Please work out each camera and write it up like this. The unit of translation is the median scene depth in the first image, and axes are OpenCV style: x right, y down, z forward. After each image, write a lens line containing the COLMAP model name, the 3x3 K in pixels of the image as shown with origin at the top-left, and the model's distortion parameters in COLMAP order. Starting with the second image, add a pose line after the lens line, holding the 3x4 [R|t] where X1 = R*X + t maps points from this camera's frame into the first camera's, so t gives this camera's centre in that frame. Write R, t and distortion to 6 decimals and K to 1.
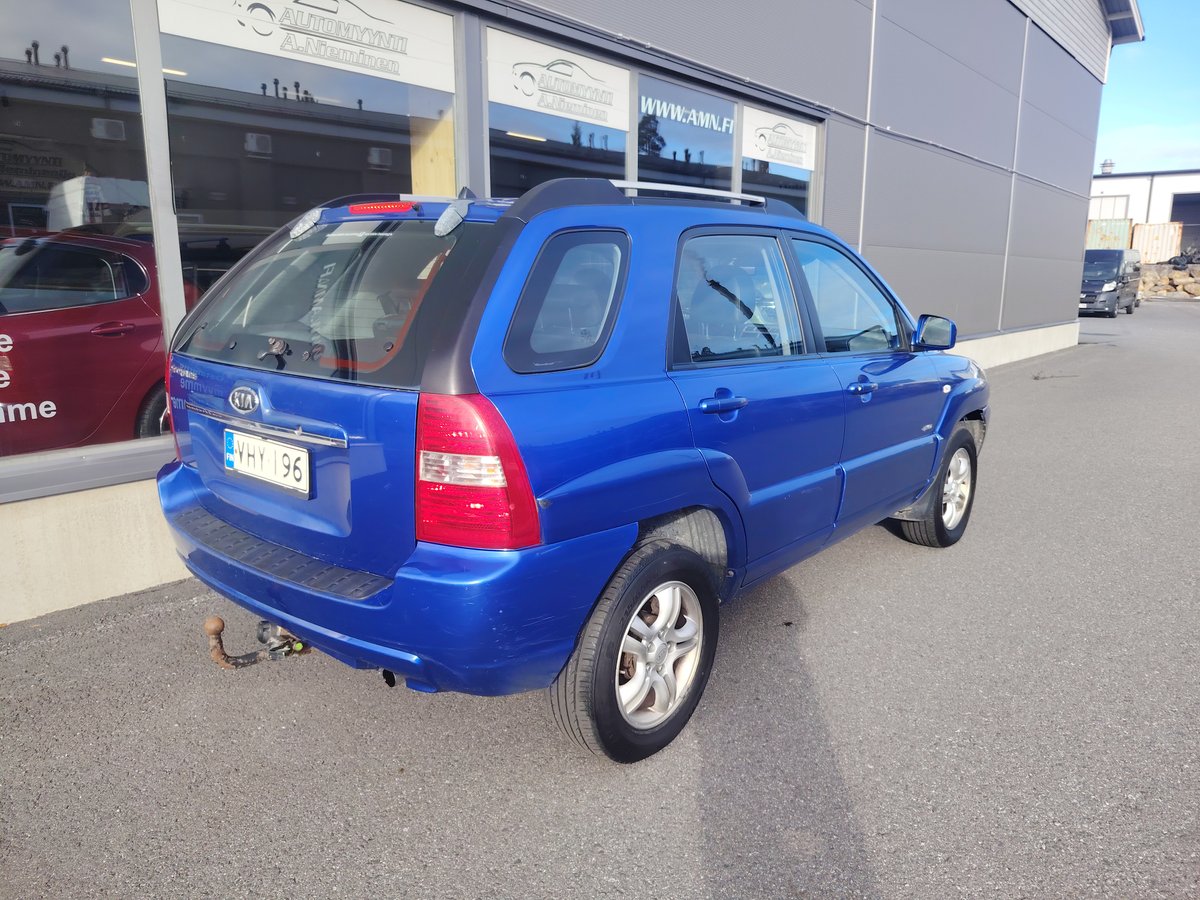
lens RADIAL K [[835.0, 0, 607.6], [0, 835.0, 447.7], [0, 0, 1]] dist [0.013169, -0.014583]
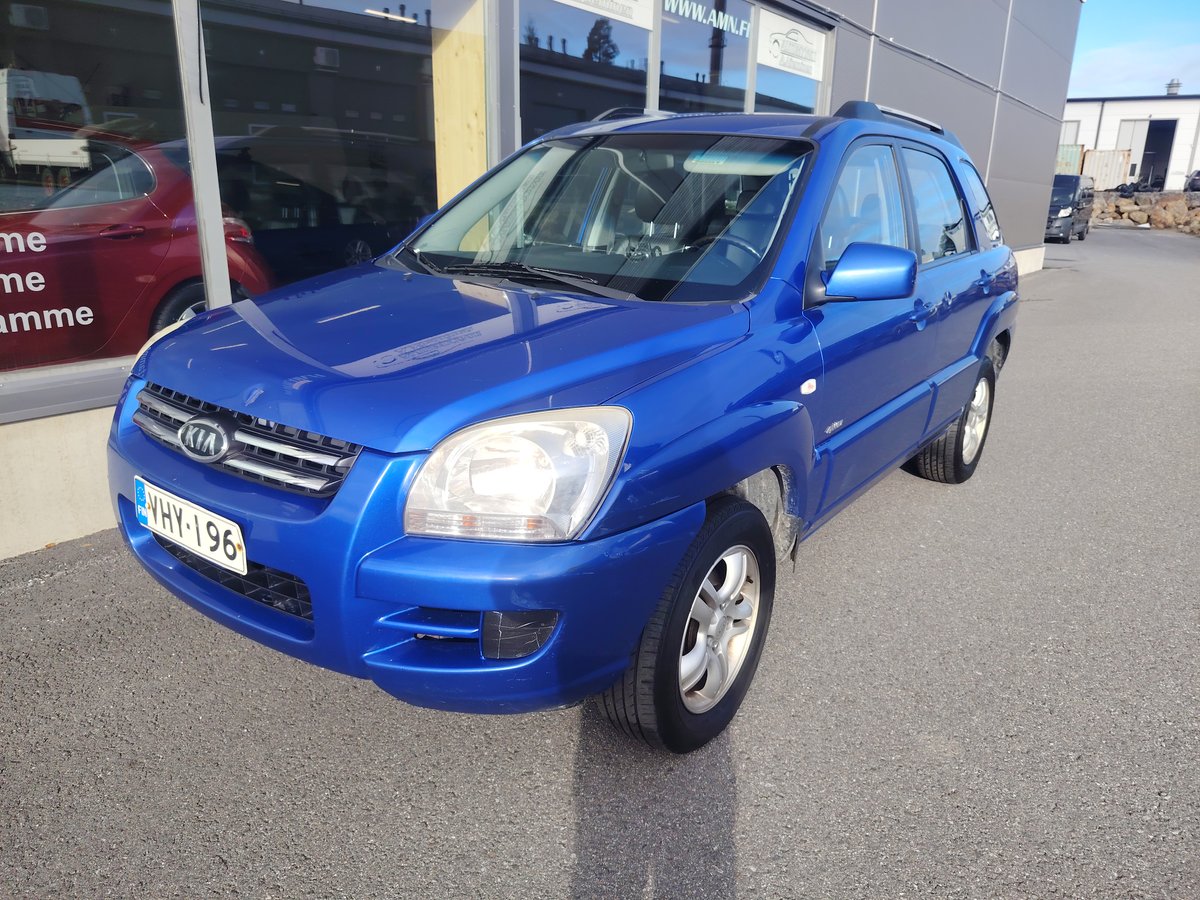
lens RADIAL K [[835.0, 0, 612.9], [0, 835.0, 448.0], [0, 0, 1]] dist [0.013169, -0.014583]
pose [[0.997849, 0.000546, 0.065550, -0.086842], [-0.006656, 0.995642, 0.093022, 0.005928], [-0.065213, -0.093259, 0.993504, 0.015174]]
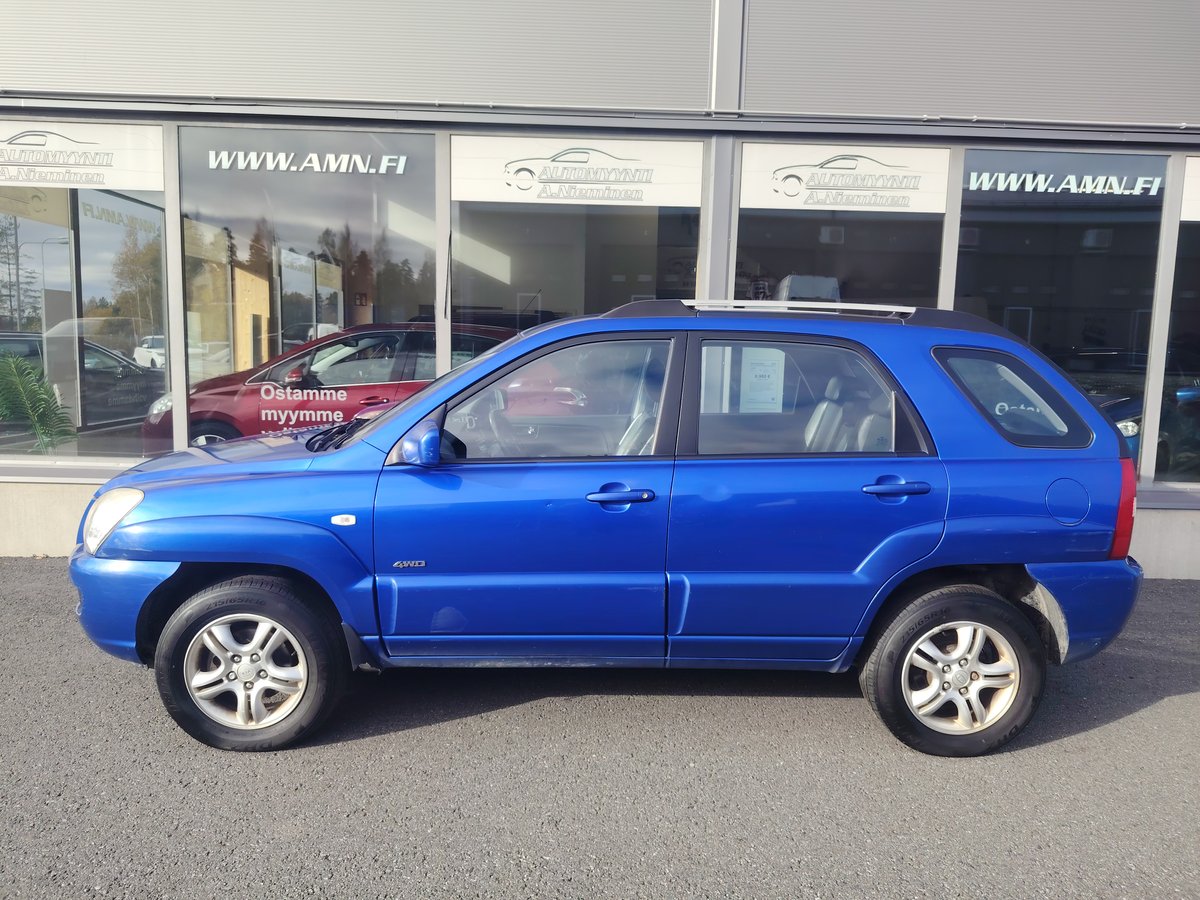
lens RADIAL K [[835.0, 0, 599.9], [0, 835.0, 445.8], [0, 0, 1]] dist [0.013169, -0.014583]
pose [[0.658663, 0.092964, -0.746673, 0.536469], [-0.170039, 0.985058, -0.027352, -0.045935], [0.732973, 0.144979, 0.664629, 0.175641]]
